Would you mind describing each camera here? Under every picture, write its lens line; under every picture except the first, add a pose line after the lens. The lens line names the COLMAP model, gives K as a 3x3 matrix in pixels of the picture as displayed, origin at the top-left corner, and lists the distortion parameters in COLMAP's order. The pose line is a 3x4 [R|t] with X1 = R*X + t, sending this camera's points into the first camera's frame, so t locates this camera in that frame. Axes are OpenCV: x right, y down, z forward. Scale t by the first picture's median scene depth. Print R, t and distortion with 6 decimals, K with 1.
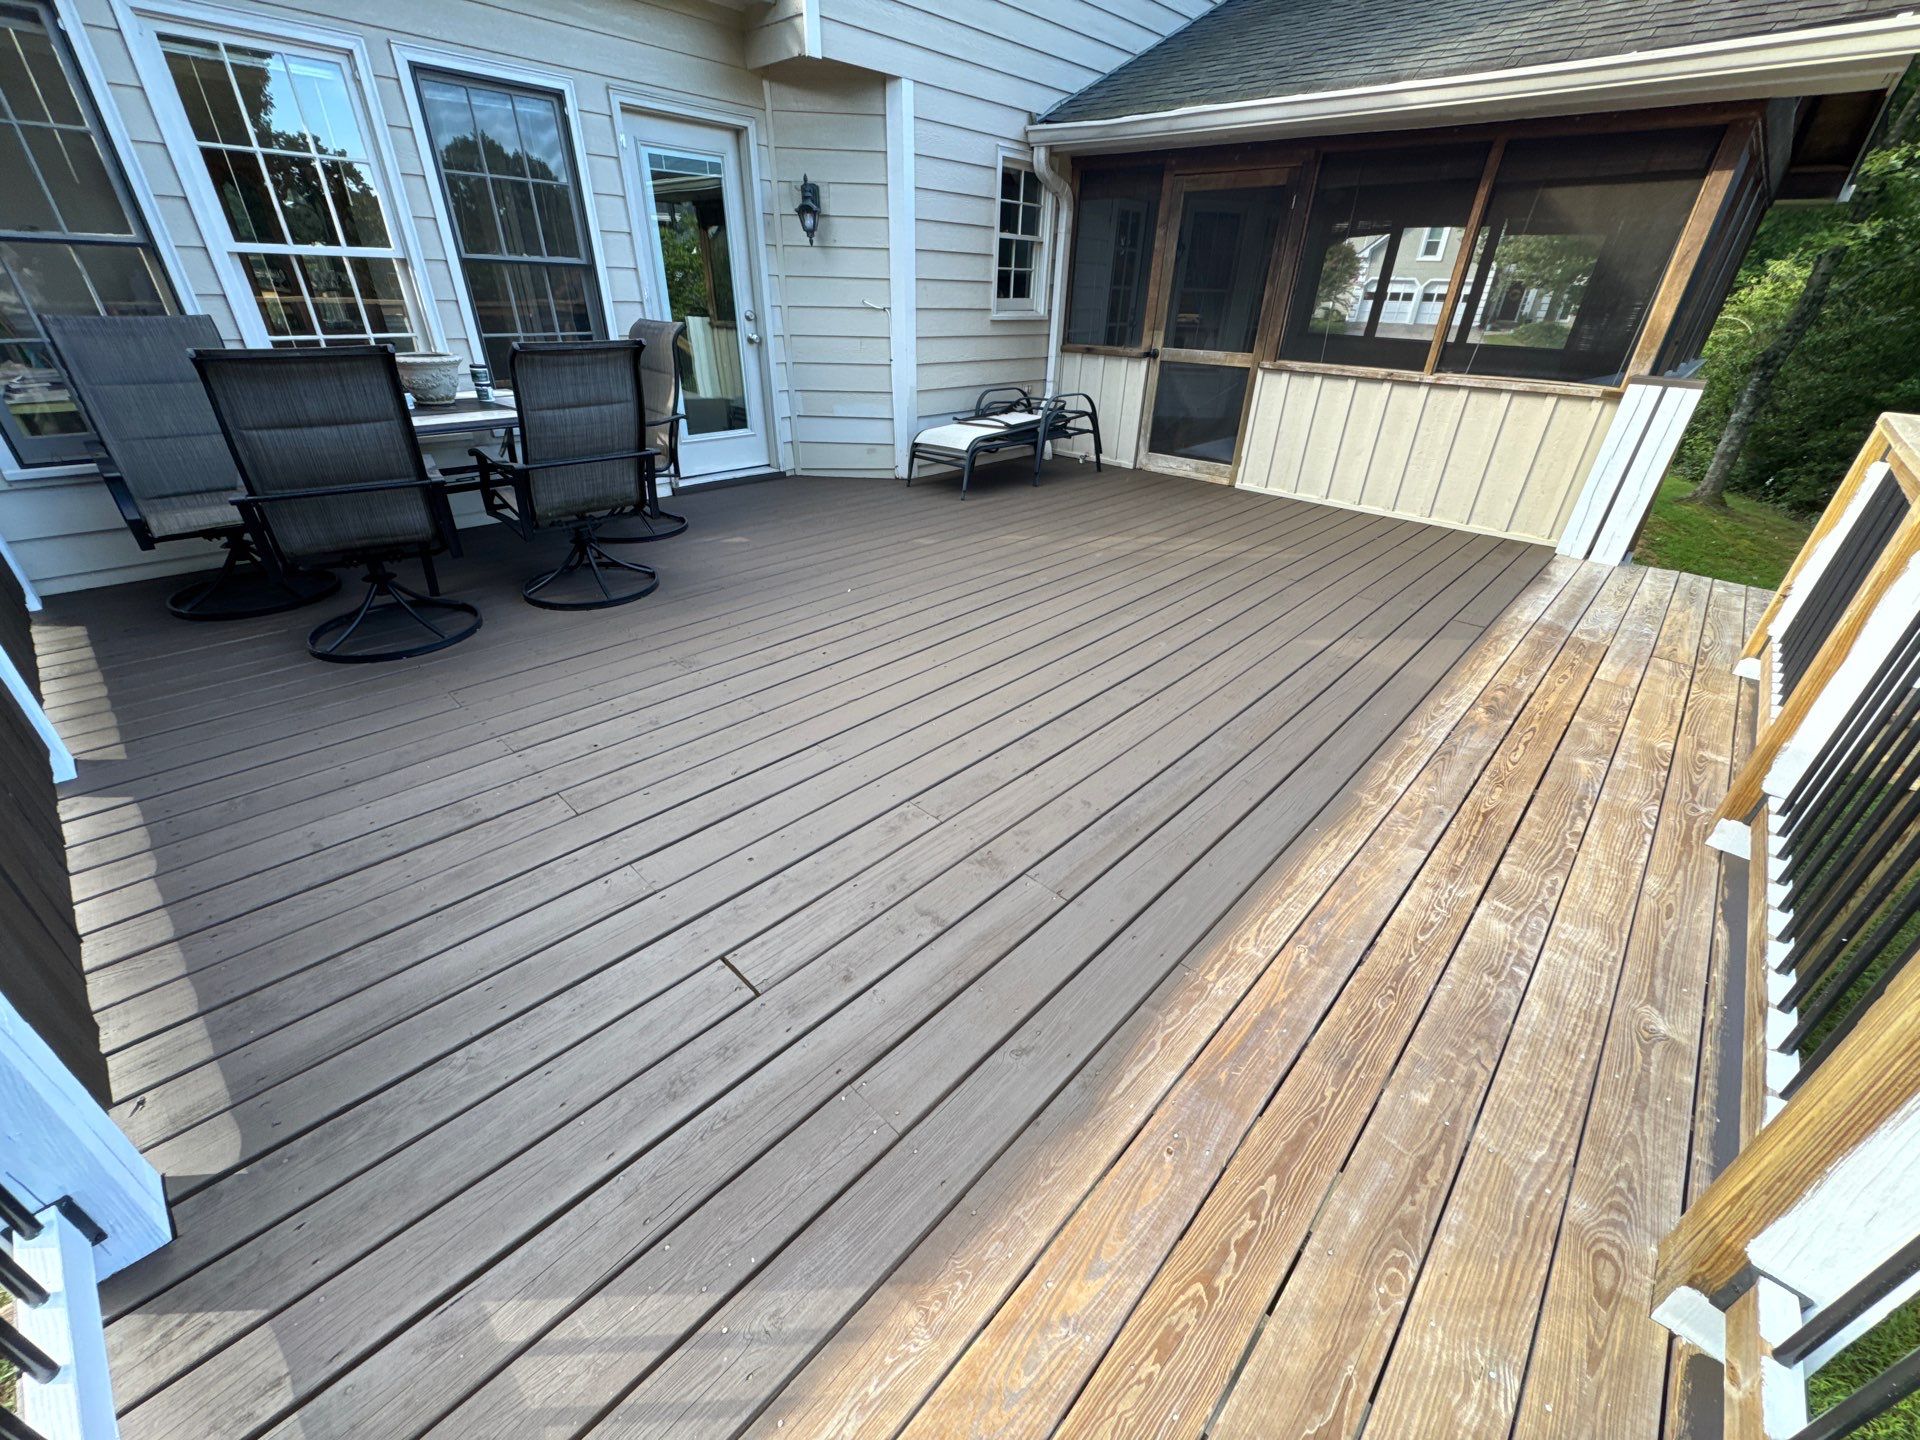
lens RADIAL K [[758.4, 0, 960.0], [0, 758.4, 720.0], [0, 0, 1]] dist [-0.000856, -0.000127]
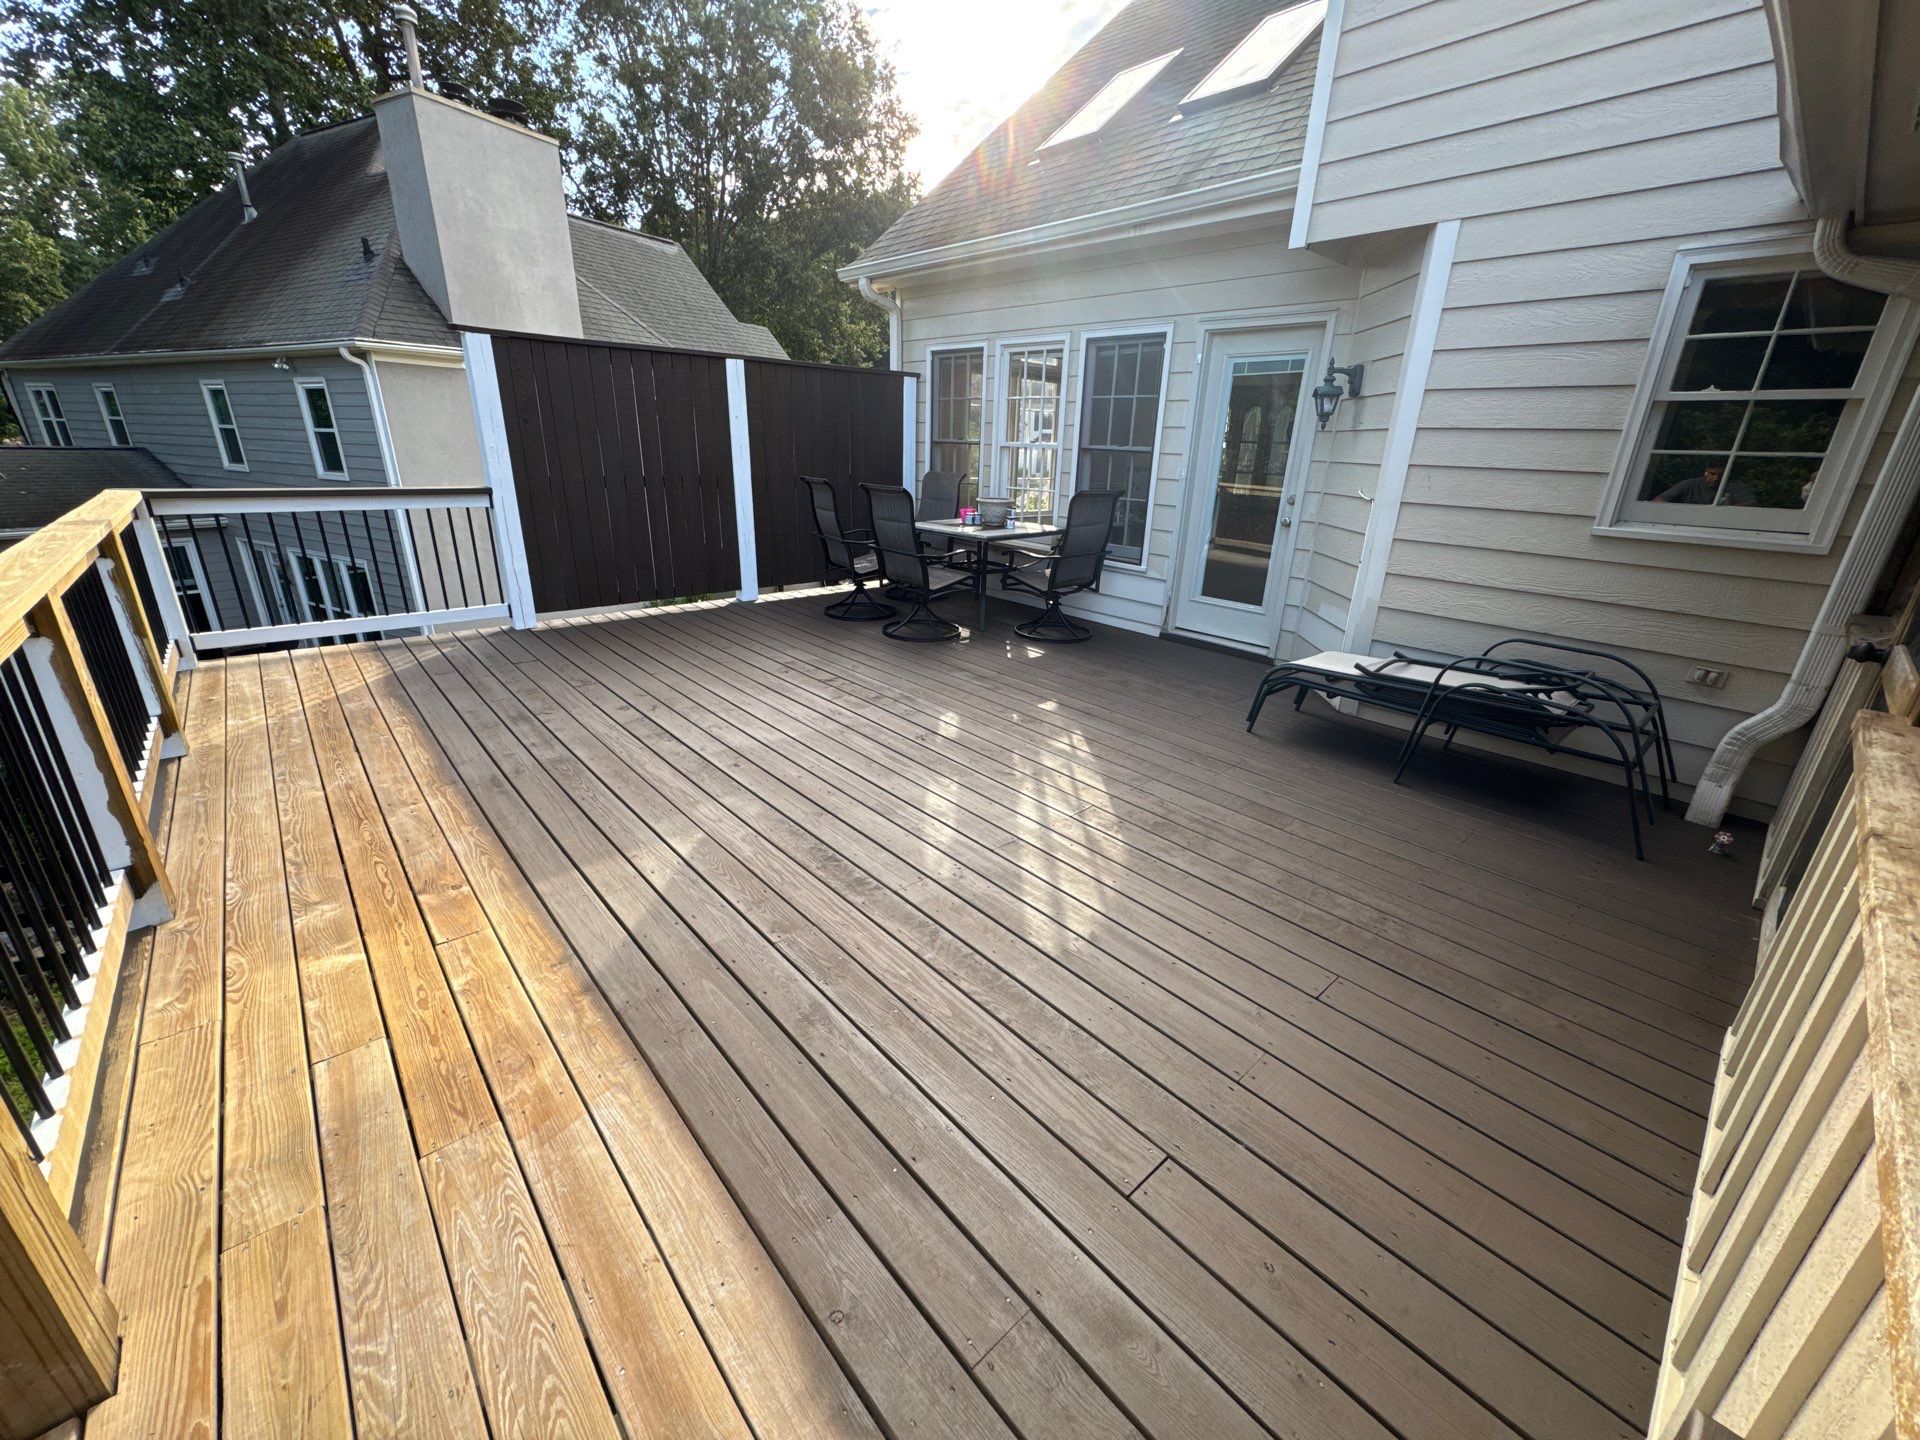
lens RADIAL K [[758.4, 0, 960.0], [0, 758.4, 720.0], [0, 0, 1]] dist [-0.000856, -0.000127]
pose [[-0.077415, 0.317171, -0.945203, 0.776691], [-0.523022, 0.794202, 0.309339, -0.407185], [0.848796, 0.518310, 0.104404, 0.719847]]
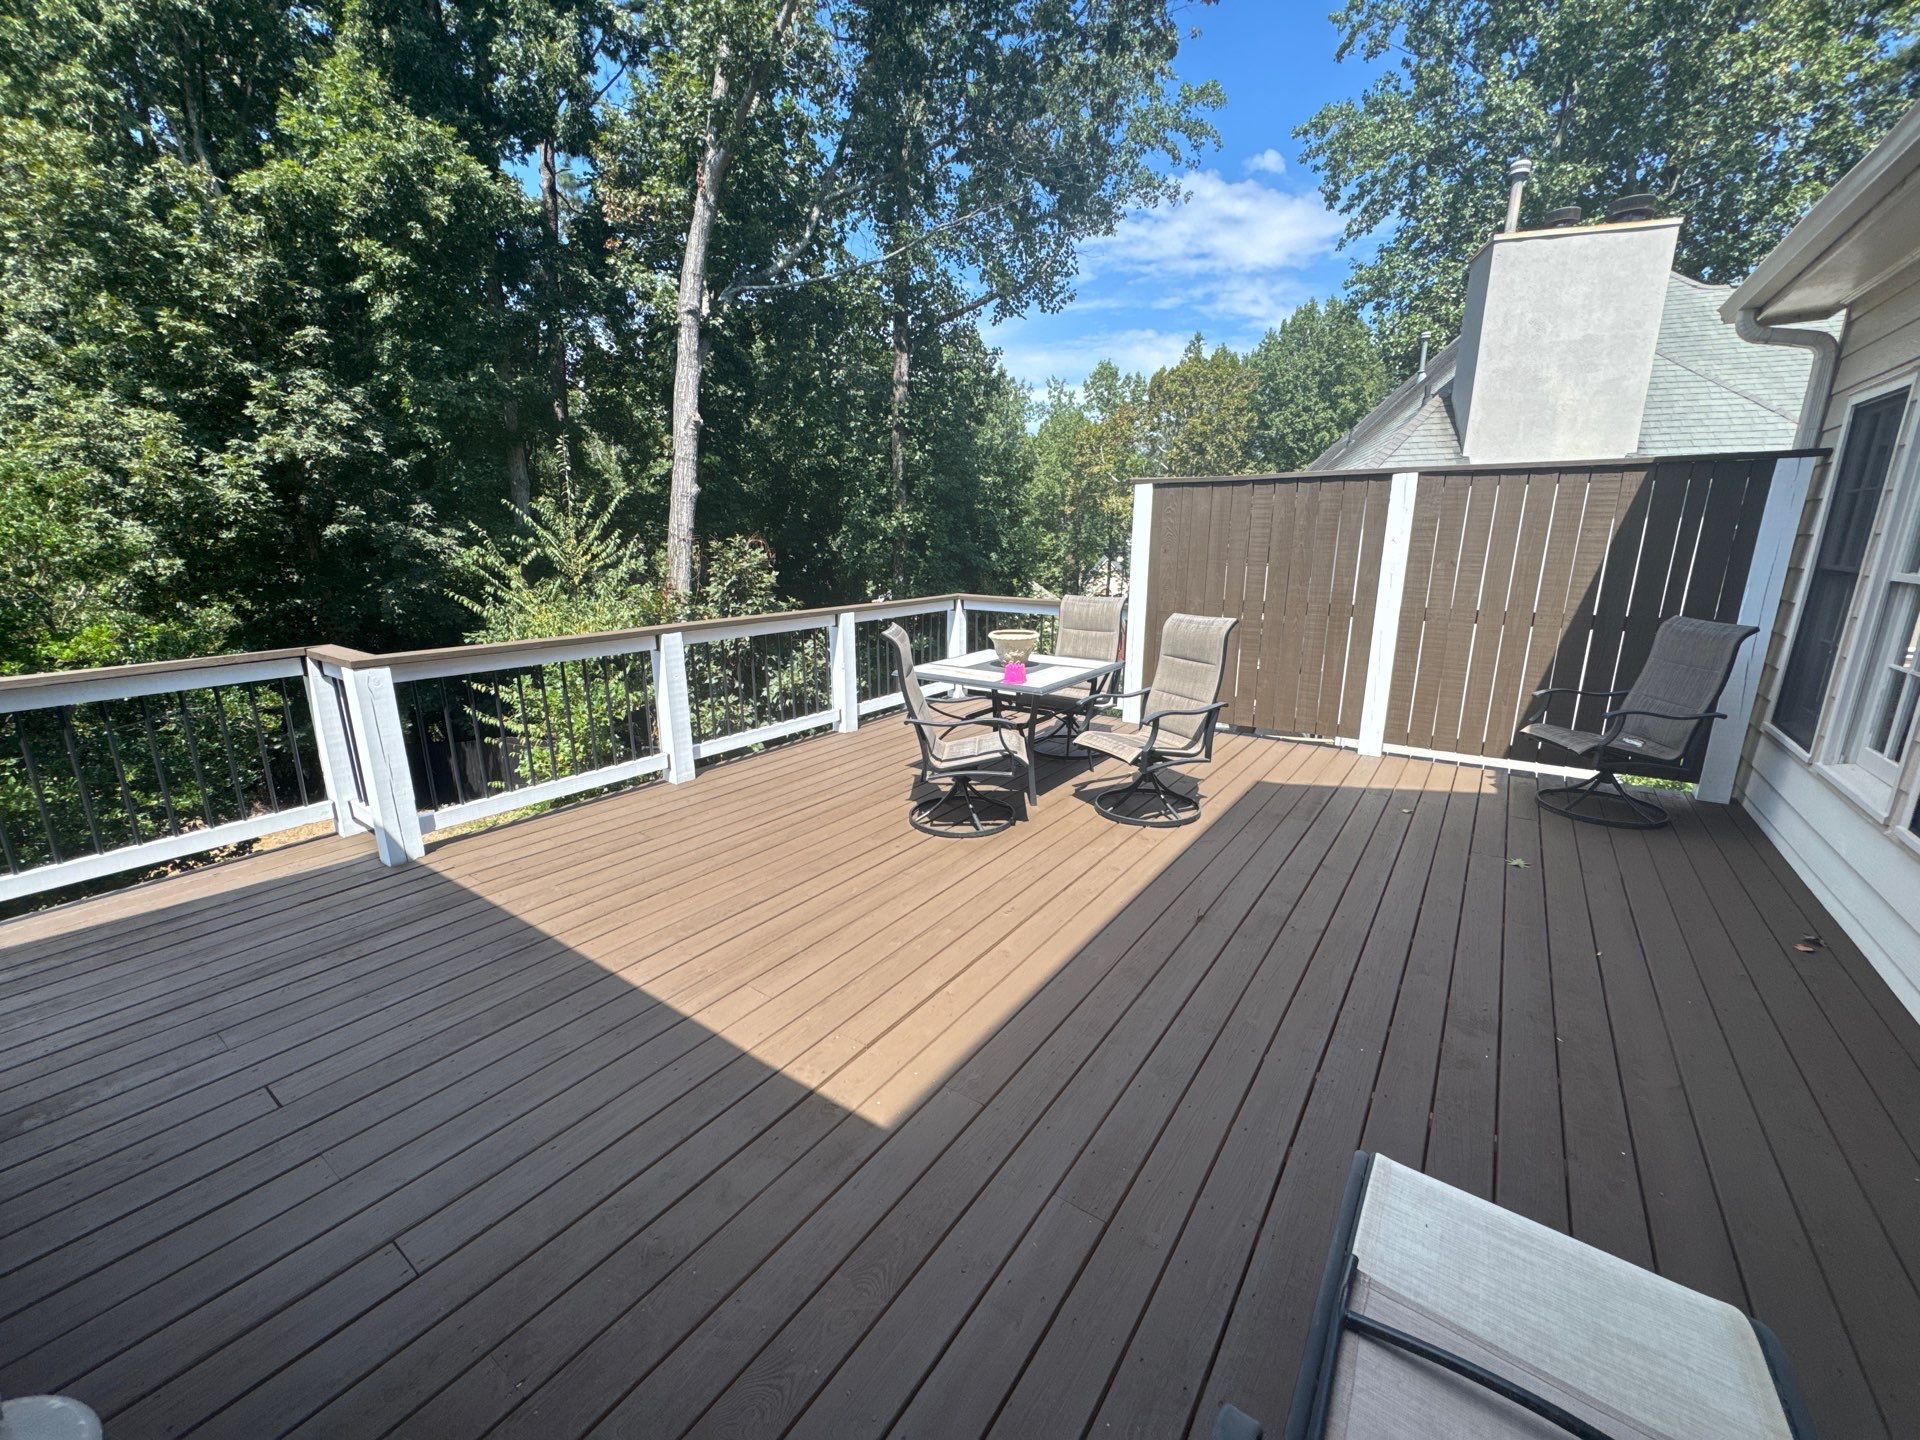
lens RADIAL K [[758.4, 0, 960.0], [0, 758.4, 720.0], [0, 0, 1]] dist [-0.000856, -0.000127]
pose [[-0.989714, 0.010067, -0.142706, 0.217068], [-0.090640, 0.727636, 0.679949, -0.692873], [0.110683, 0.685890, -0.719239, 1.120446]]
